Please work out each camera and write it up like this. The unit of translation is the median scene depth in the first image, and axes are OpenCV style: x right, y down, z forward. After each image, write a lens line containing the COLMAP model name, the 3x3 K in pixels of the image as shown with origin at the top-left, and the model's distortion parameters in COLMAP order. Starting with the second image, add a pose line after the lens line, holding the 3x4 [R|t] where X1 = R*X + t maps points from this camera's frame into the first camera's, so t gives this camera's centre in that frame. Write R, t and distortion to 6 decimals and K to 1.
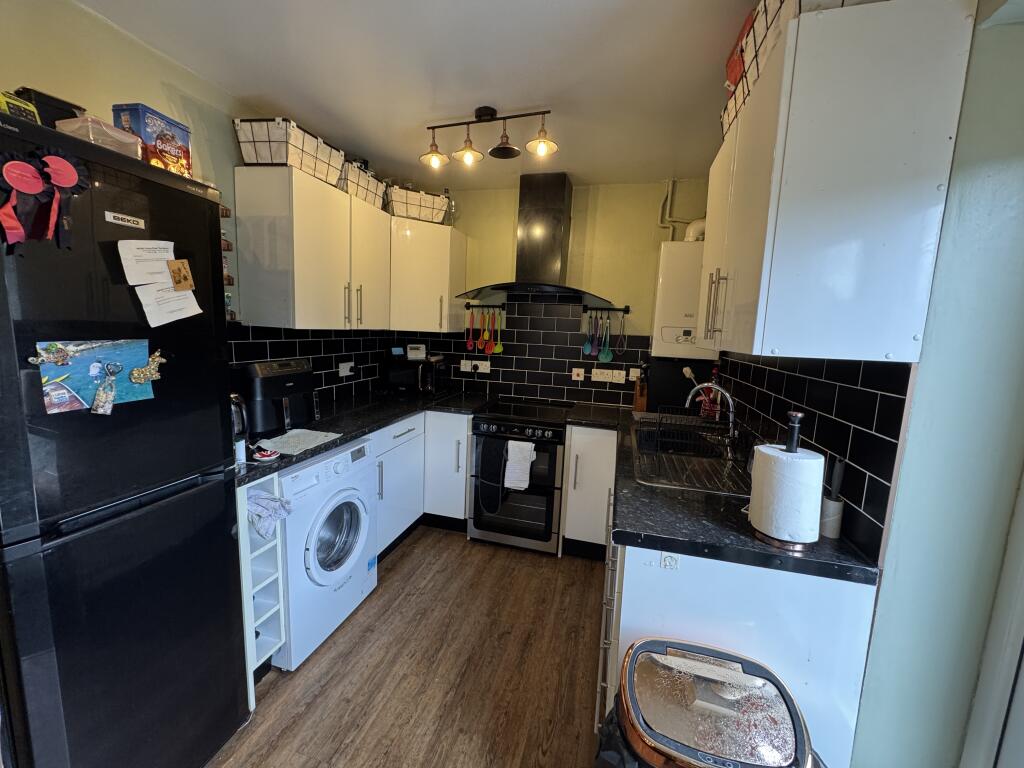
lens RADIAL K [[407.7, 0, 511.6], [0, 407.7, 384.2], [0, 0, 1]] dist [-0.003005, 0.000543]
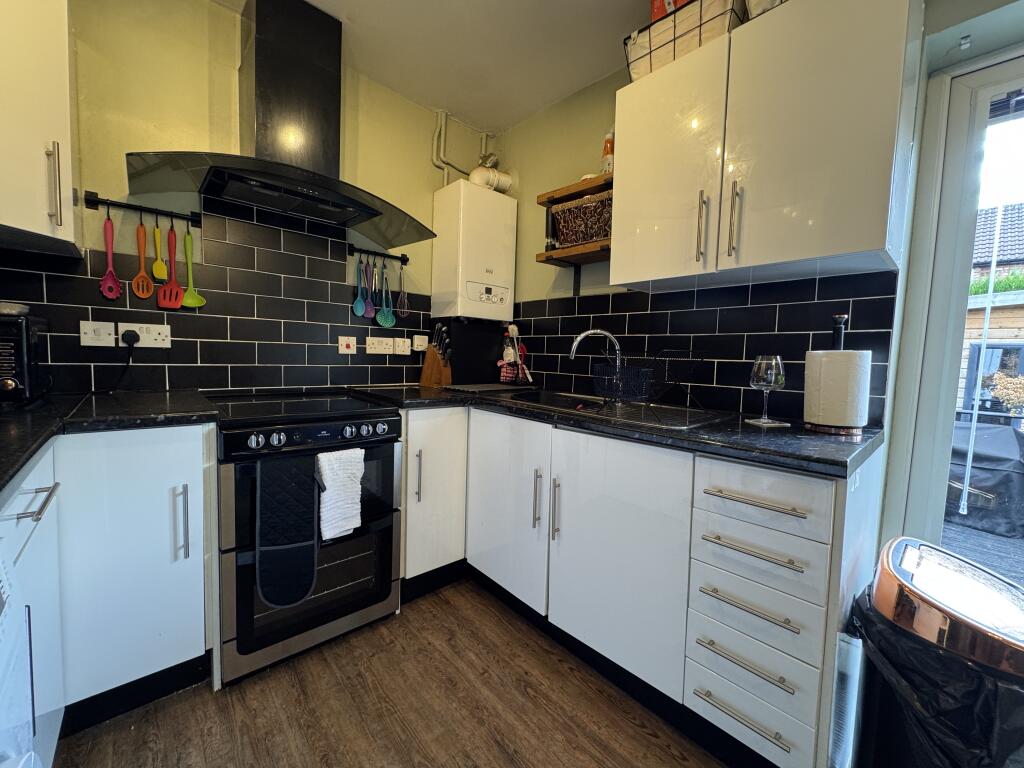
lens RADIAL K [[407.7, 0, 511.6], [0, 407.7, 384.2], [0, 0, 1]] dist [-0.003005, 0.000543]
pose [[0.539855, -0.087650, 0.837182, -0.293122], [0.102705, 0.993992, 0.037838, 0.047428], [-0.835469, 0.065556, 0.545614, 0.446803]]
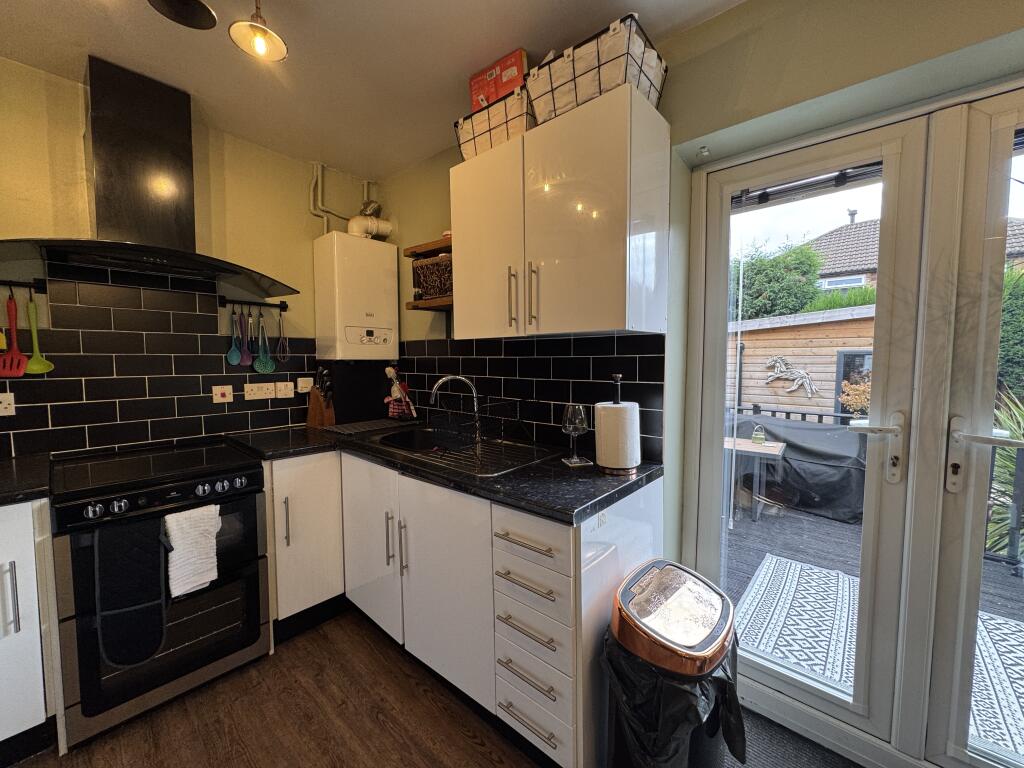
lens RADIAL K [[407.7, 0, 511.6], [0, 407.7, 384.2], [0, 0, 1]] dist [-0.003005, 0.000543]
pose [[0.445671, -0.100837, 0.889499, -0.261127], [0.139091, 0.989369, 0.042469, -0.002043], [-0.884325, 0.104794, 0.454959, 0.267959]]
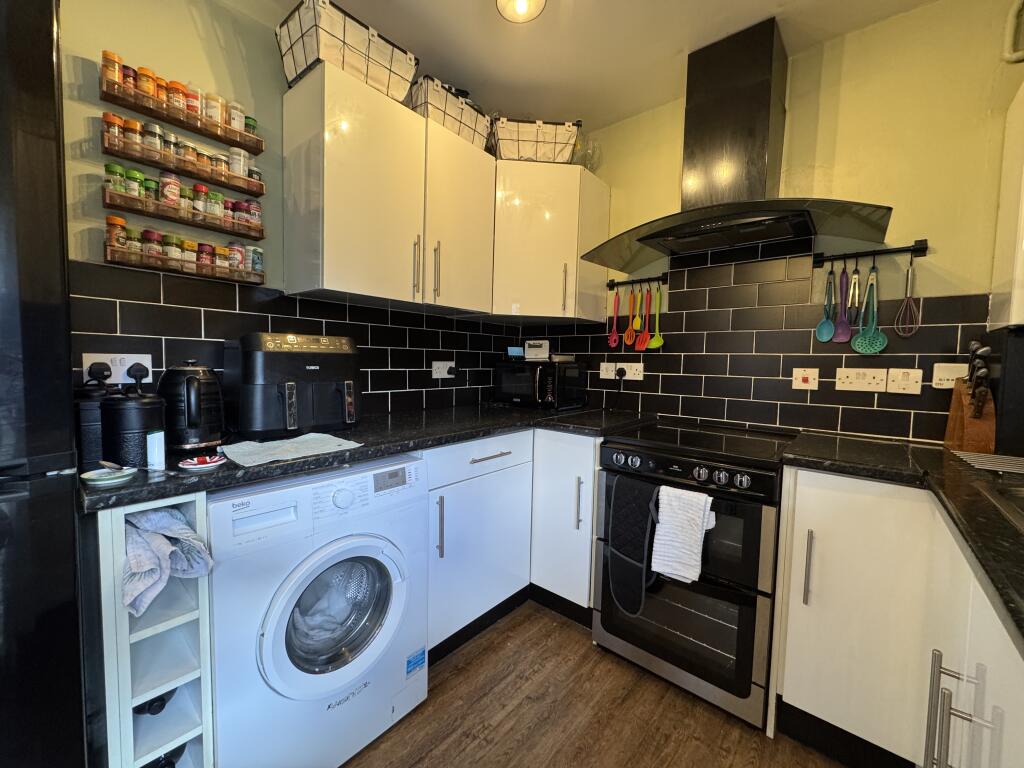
lens RADIAL K [[407.7, 0, 511.6], [0, 407.7, 384.2], [0, 0, 1]] dist [-0.003005, 0.000543]
pose [[0.904128, 0.000999, -0.427261, 0.042954], [-0.042442, 0.995261, -0.087485, 0.053305], [0.425149, 0.097232, 0.899886, 0.369499]]
